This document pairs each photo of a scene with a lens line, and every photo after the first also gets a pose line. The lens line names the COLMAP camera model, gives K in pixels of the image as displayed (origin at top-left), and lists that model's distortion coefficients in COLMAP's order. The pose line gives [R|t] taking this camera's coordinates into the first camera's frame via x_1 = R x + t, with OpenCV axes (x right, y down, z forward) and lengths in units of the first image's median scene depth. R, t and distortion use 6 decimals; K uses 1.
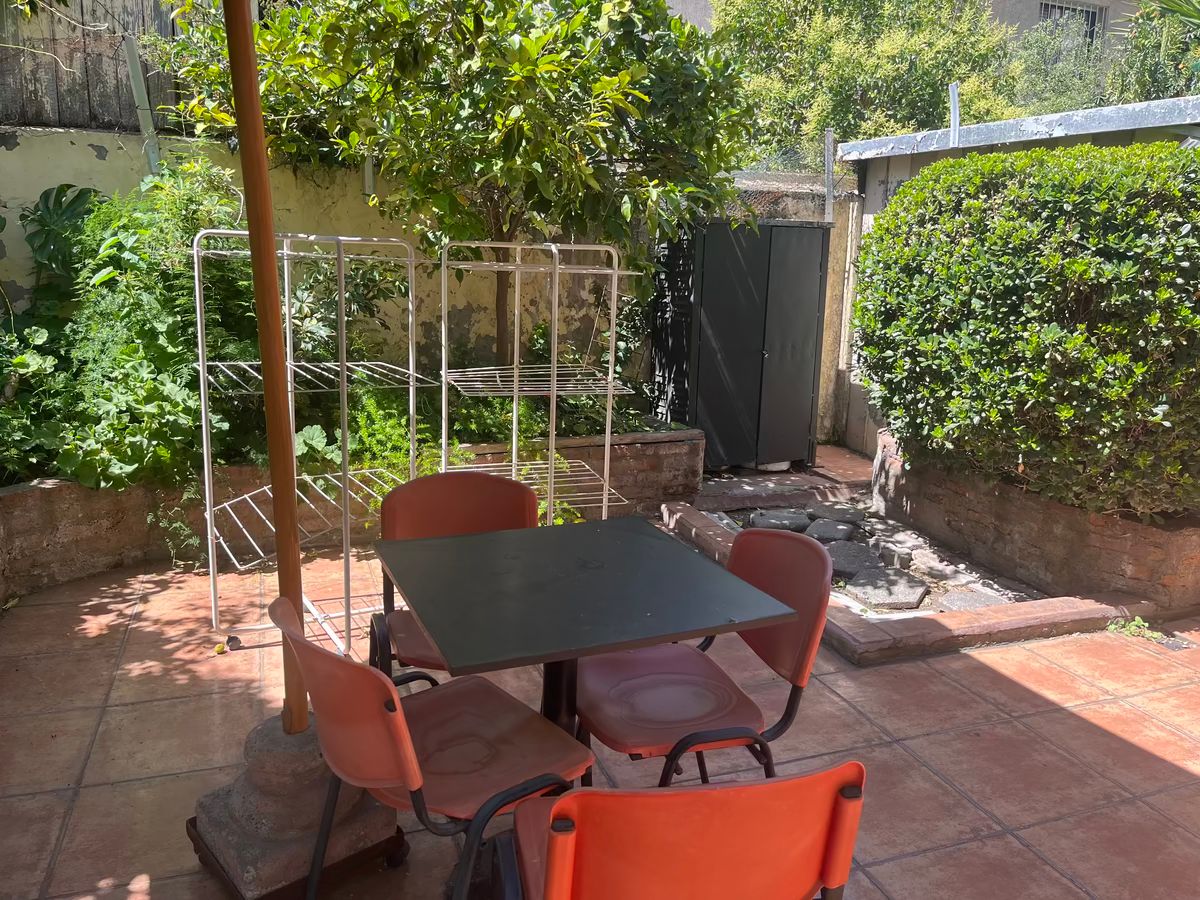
lens RADIAL K [[895.7, 0, 605.6], [0, 895.7, 435.7], [0, 0, 1]] dist [0.063721, -0.085008]
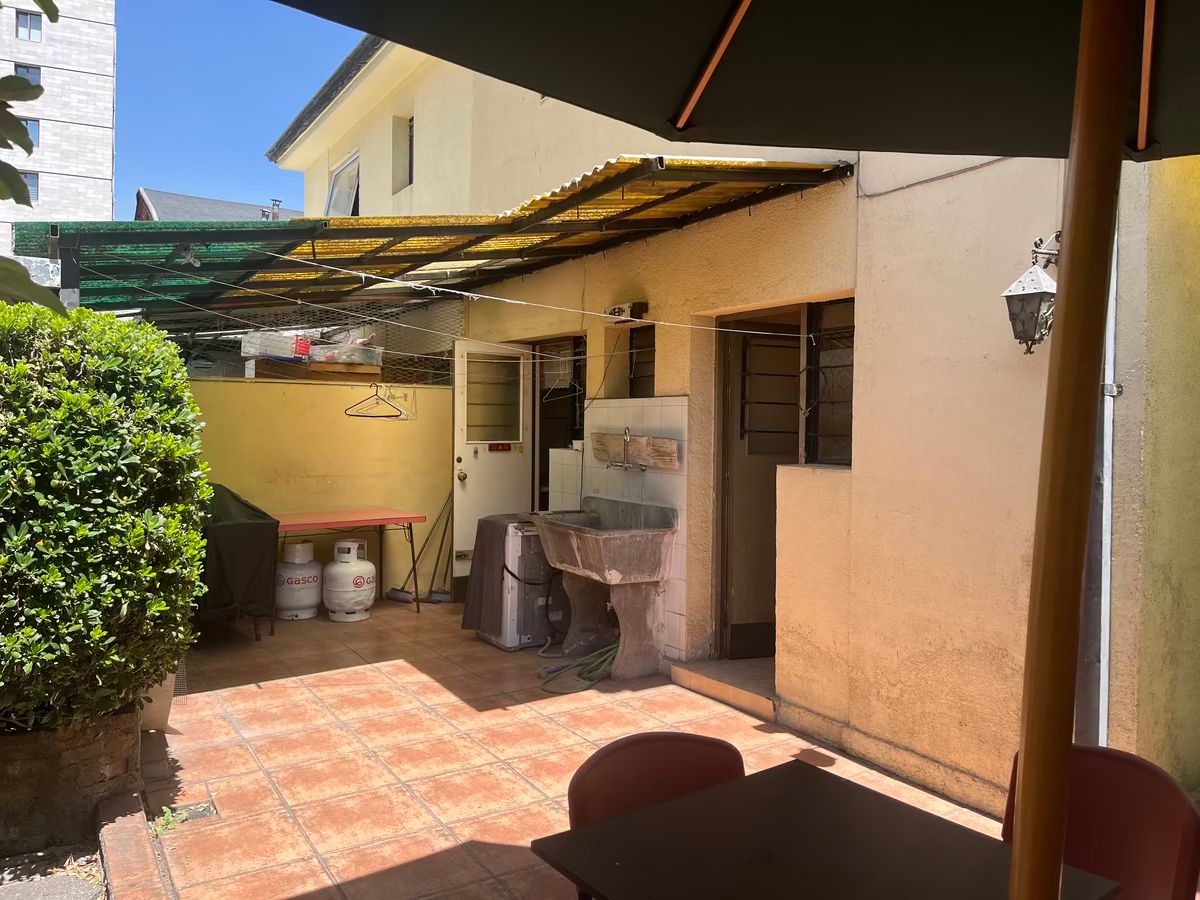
lens RADIAL K [[895.7, 0, 605.6], [0, 895.7, 435.7], [0, 0, 1]] dist [0.063721, -0.085008]
pose [[-0.198203, -0.038981, 0.979385, -0.448789], [0.185367, 0.979687, 0.076507, -0.179849], [-0.962473, 0.196710, -0.186952, 0.727454]]
